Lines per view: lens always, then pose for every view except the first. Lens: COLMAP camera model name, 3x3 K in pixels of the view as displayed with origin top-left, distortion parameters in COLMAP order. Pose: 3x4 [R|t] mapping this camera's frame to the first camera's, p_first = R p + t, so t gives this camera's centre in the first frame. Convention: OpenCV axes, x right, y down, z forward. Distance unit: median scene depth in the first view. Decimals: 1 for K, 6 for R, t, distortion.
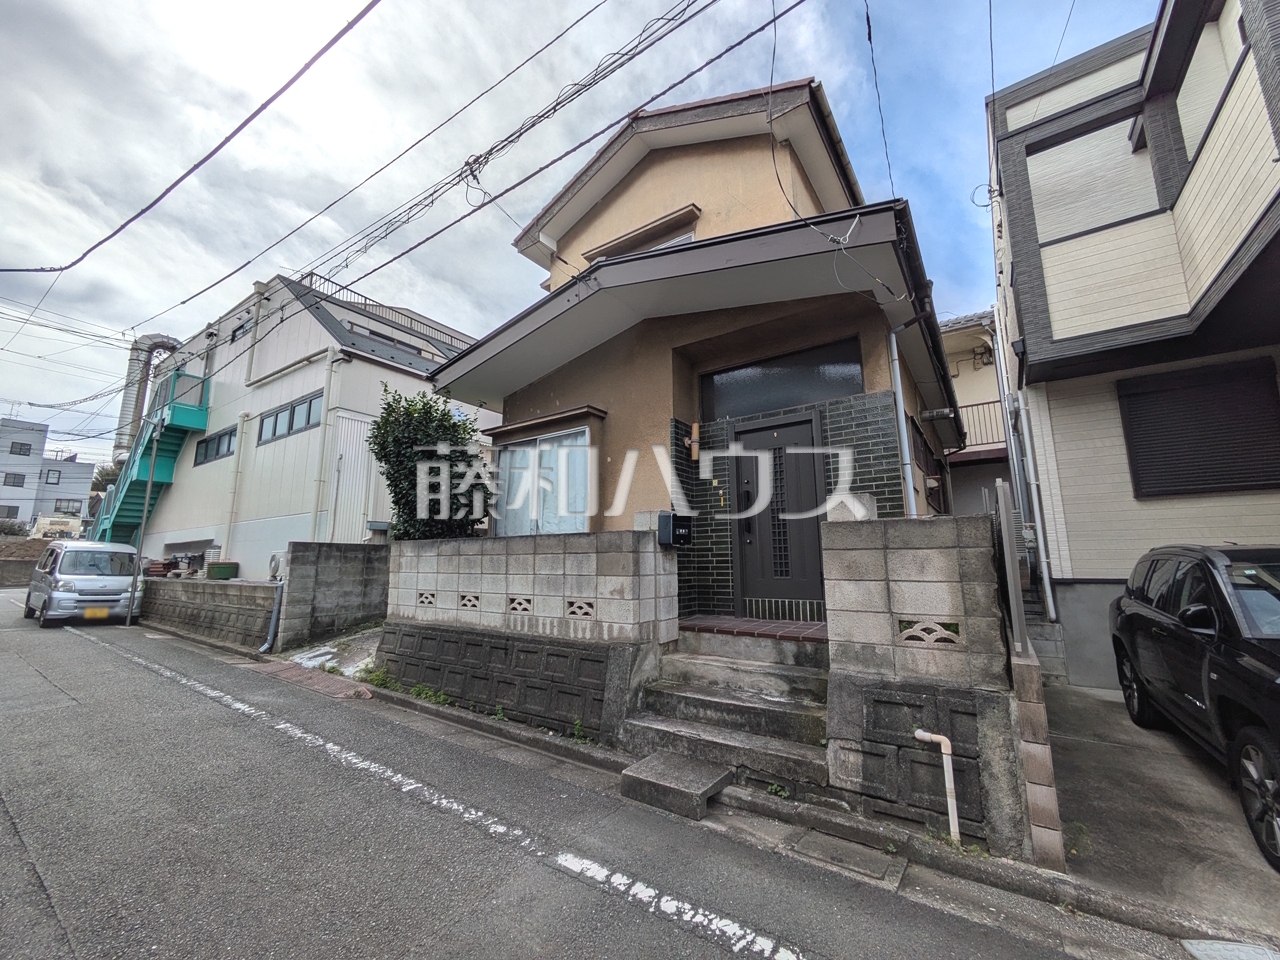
lens RADIAL K [[507.4, 0, 637.3], [0, 507.4, 479.5], [0, 0, 1]] dist [-0.000530, 0.000062]
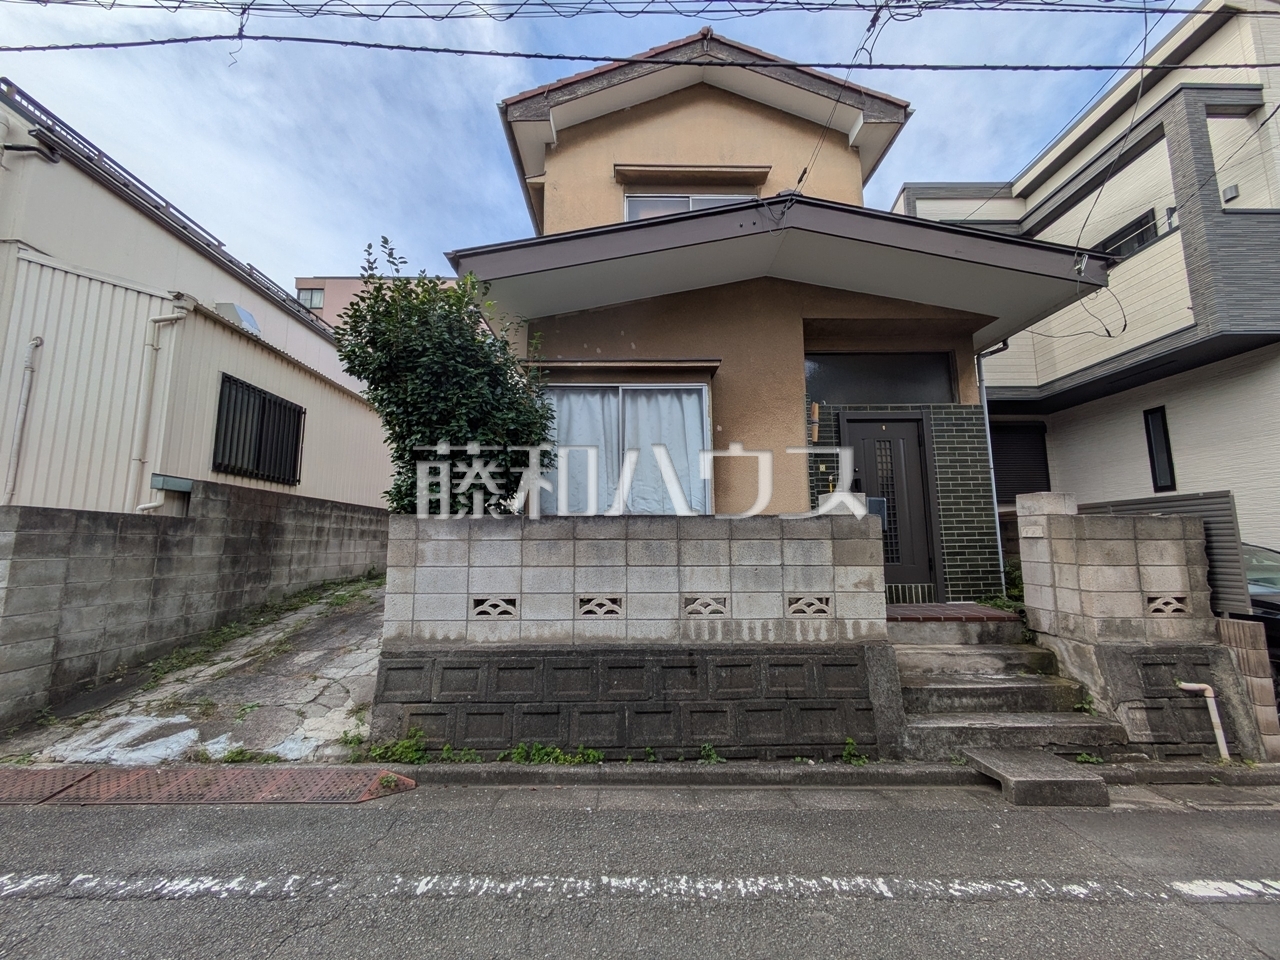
lens RADIAL K [[507.9, 0, 640.0], [0, 507.9, 480.0], [0, 0, 1]] dist [0.002273, 0.000489]
pose [[0.807948, 0.076646, 0.584248, -0.852519], [-0.095519, 0.995426, 0.001505, 0.075436], [-0.581460, -0.057023, 0.811574, 0.502927]]
